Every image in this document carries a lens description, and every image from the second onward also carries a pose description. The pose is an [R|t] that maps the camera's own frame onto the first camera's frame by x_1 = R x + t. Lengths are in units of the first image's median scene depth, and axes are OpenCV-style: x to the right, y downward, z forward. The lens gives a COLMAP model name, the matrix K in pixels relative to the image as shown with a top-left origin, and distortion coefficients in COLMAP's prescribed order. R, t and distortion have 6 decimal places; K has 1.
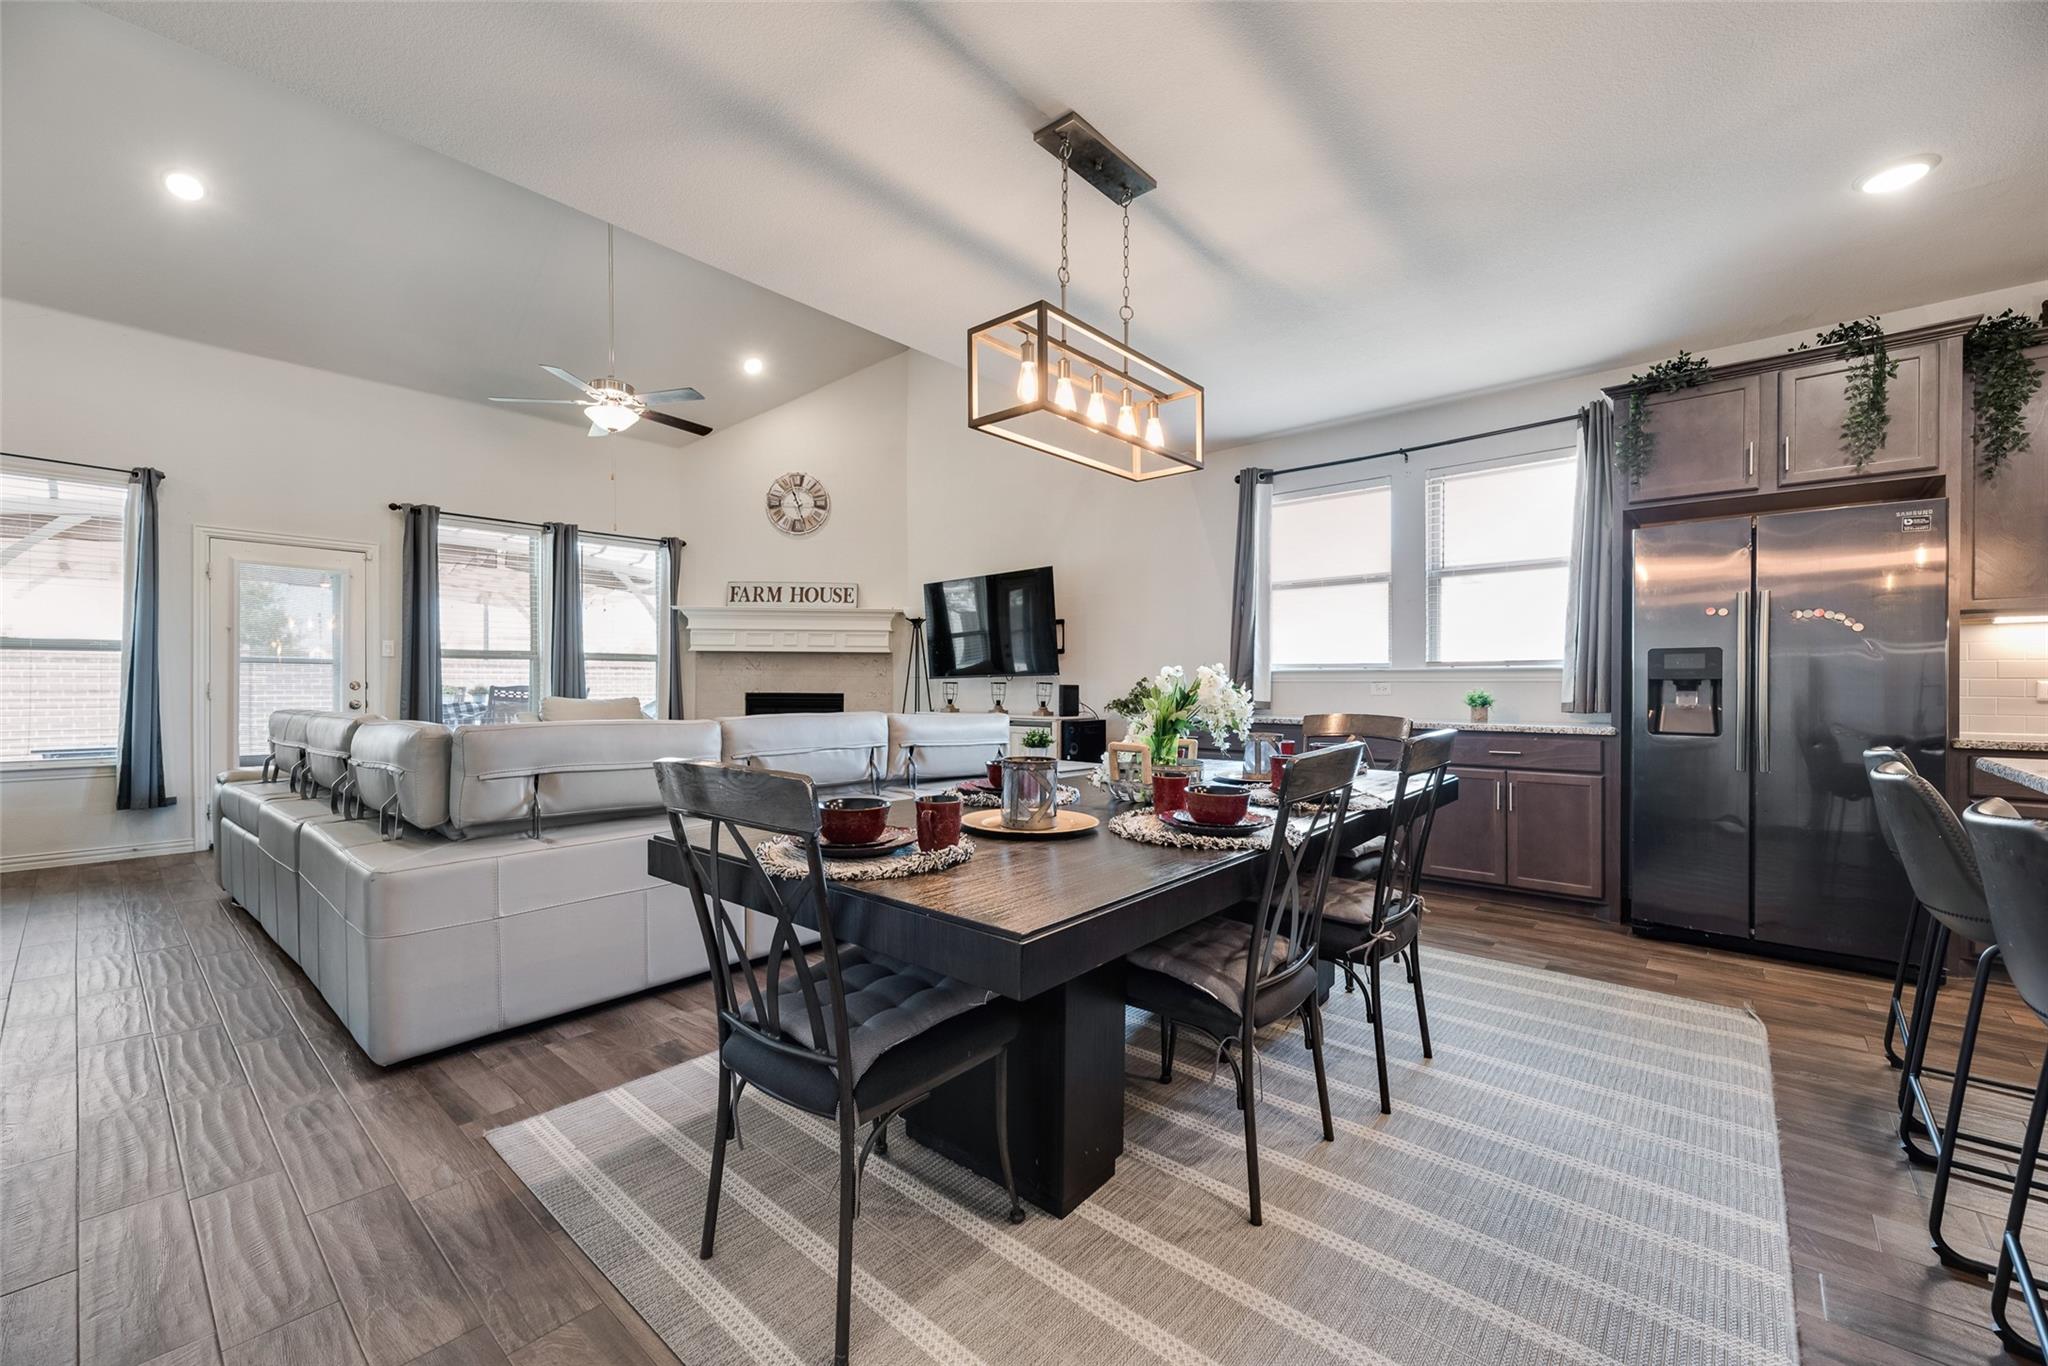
lens RADIAL K [[818.9, 0, 1022.7], [0, 818.9, 687.0], [0, 0, 1]] dist [0.001087, -0.000267]
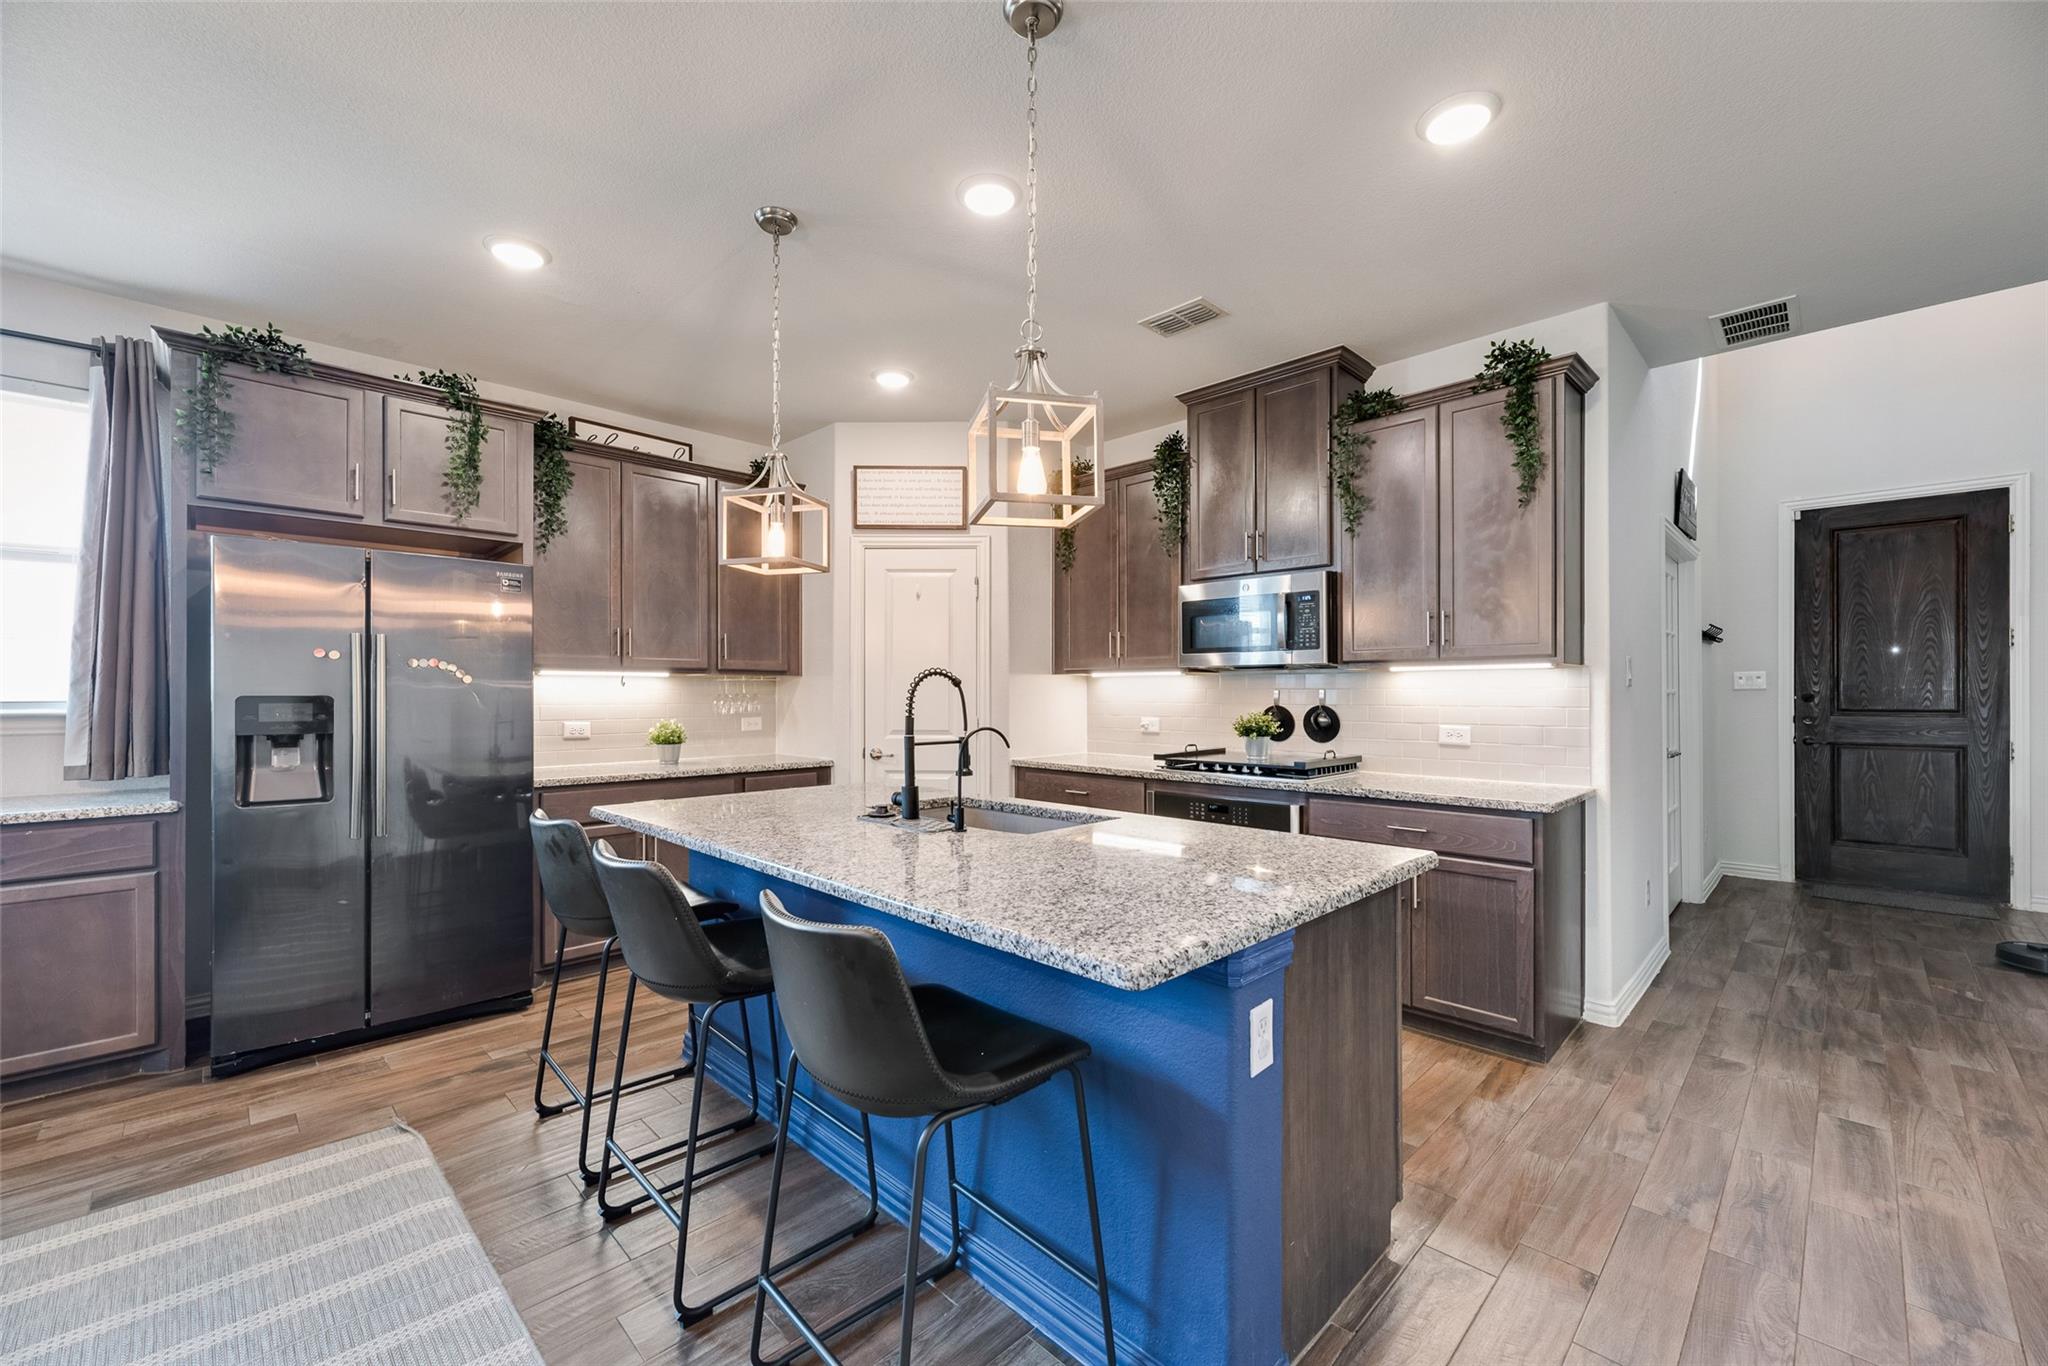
lens RADIAL K [[818.9, 0, 1024.0], [0, 818.9, 690.8], [0, 0, 1]] dist [0.001087, -0.000267]
pose [[0.060329, 0.000871, 0.998178, 0.031596], [0.004906, 0.999987, -0.001169, -0.031535], [-0.998166, 0.004967, 0.060324, 0.149815]]
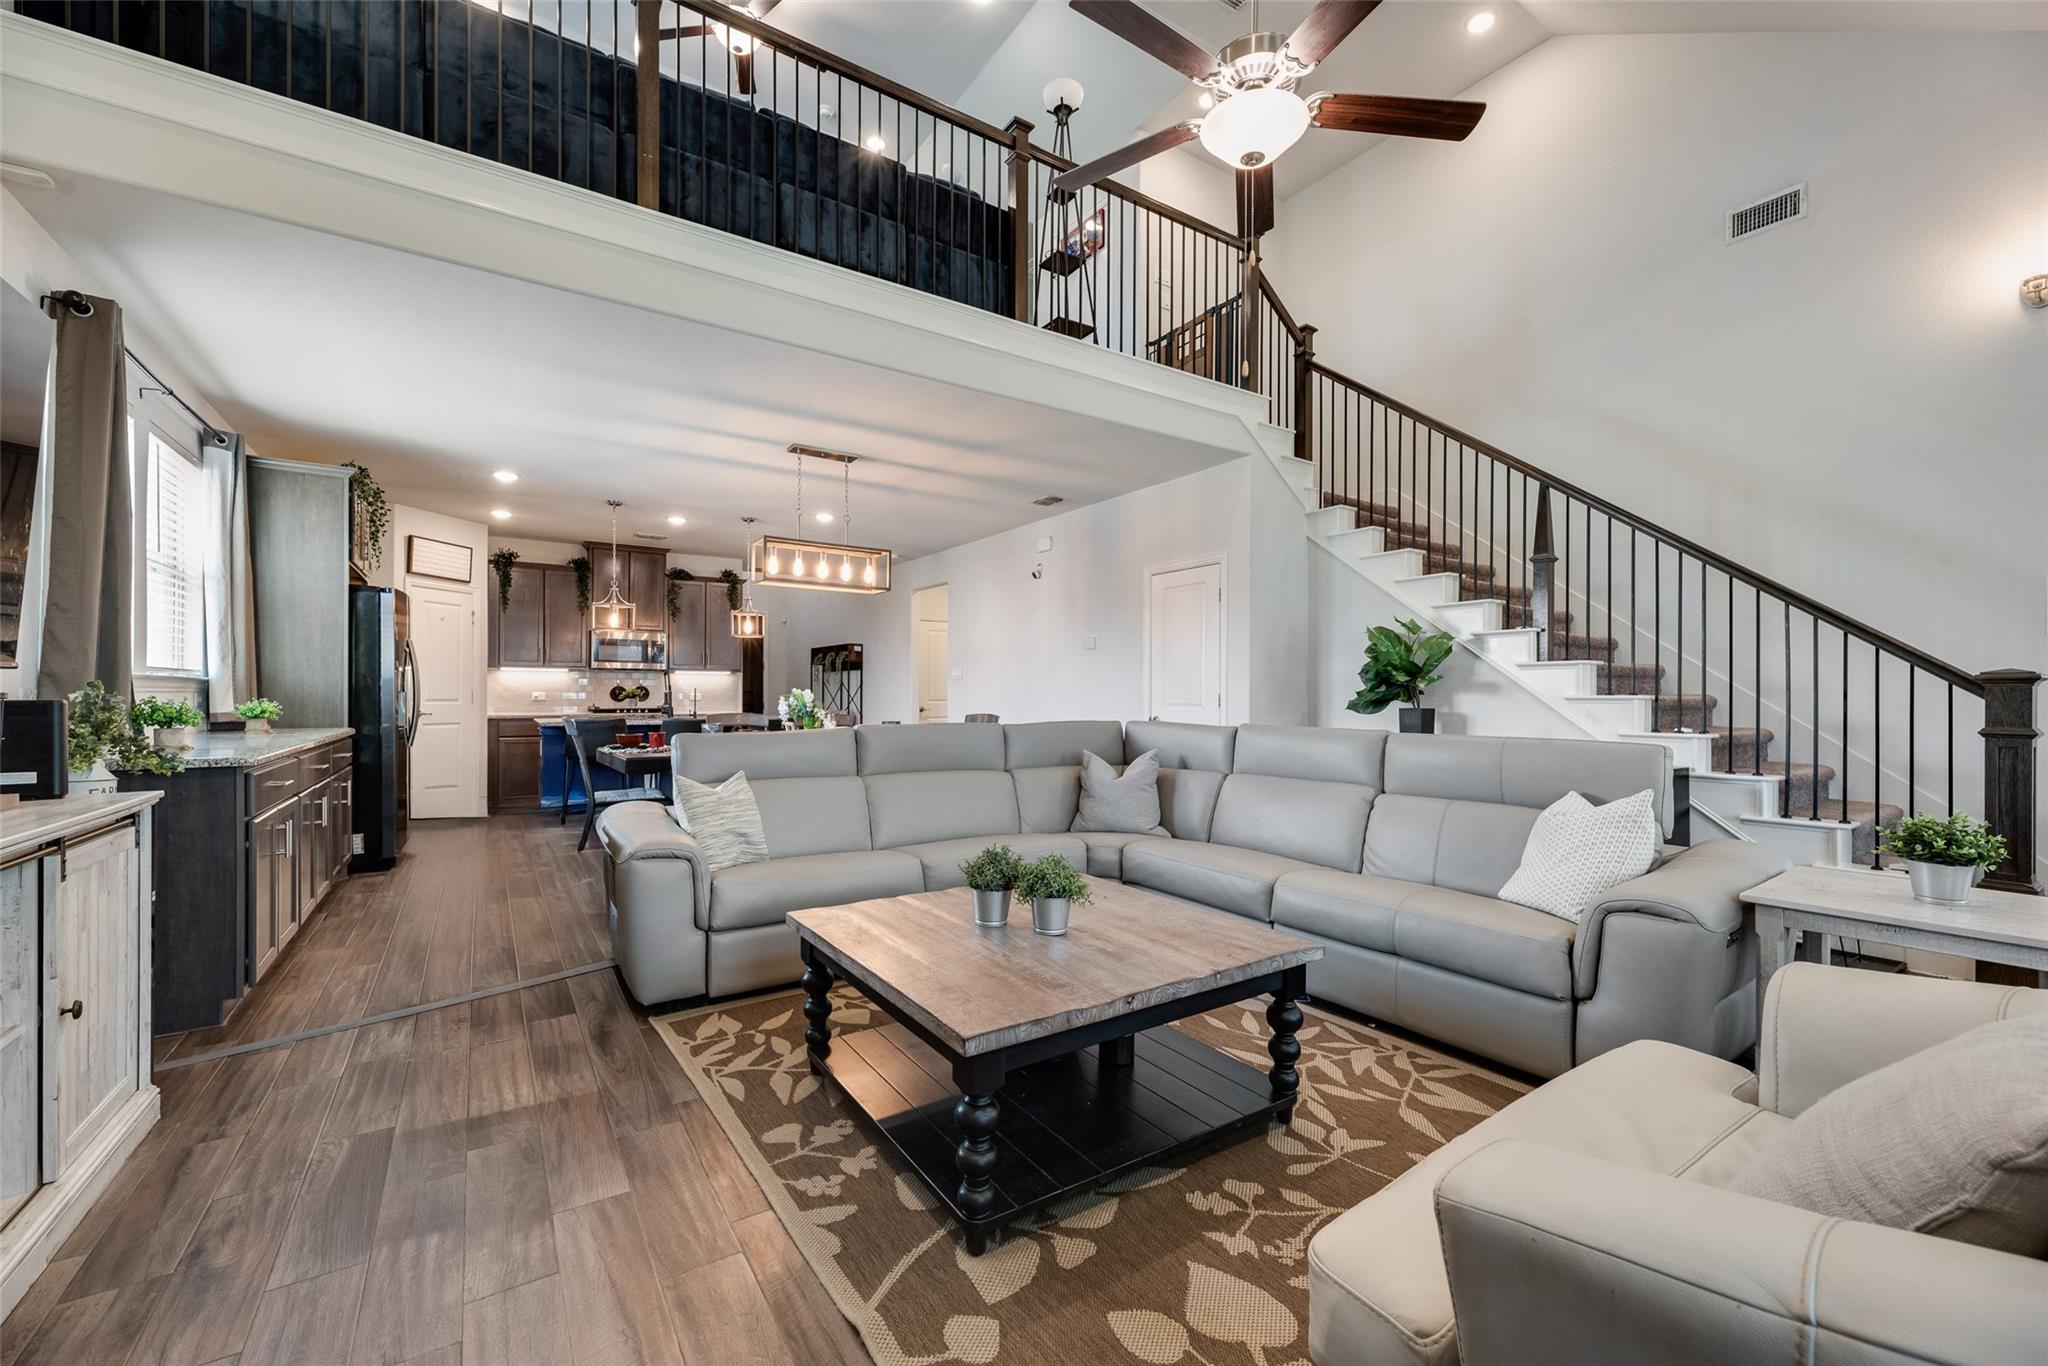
lens RADIAL K [[818.9, 0, 1022.5], [0, 818.9, 697.9], [0, 0, 1]] dist [0.001087, -0.000267]
pose [[-0.964876, -0.007301, 0.262605, -0.483736], [-0.005457, 0.999955, 0.007751, -0.010037], [-0.262650, 0.006046, -0.964872, 1.442088]]
